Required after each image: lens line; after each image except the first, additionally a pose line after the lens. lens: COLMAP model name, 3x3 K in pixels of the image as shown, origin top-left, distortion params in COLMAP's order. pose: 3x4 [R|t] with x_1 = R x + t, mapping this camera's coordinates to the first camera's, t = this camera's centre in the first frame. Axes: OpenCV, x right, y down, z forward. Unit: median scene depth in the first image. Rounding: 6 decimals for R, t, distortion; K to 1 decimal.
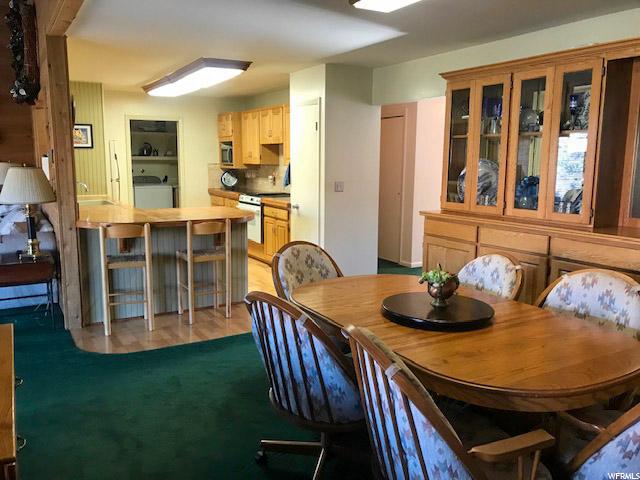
lens RADIAL K [[523.7, 0, 319.6], [0, 523.7, 242.2], [0, 0, 1]] dist [0.002069, -0.009701]
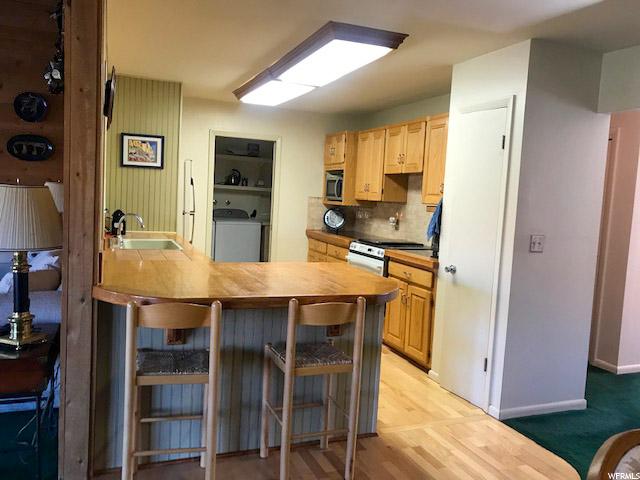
lens RADIAL K [[523.7, 0, 319.8], [0, 523.7, 238.4], [0, 0, 1]] dist [0.002069, -0.009701]
pose [[0.986544, 0.058418, -0.152701, -0.108429], [-0.070432, 0.994732, -0.074482, -0.047884], [0.147545, 0.084235, 0.985462, 0.353657]]
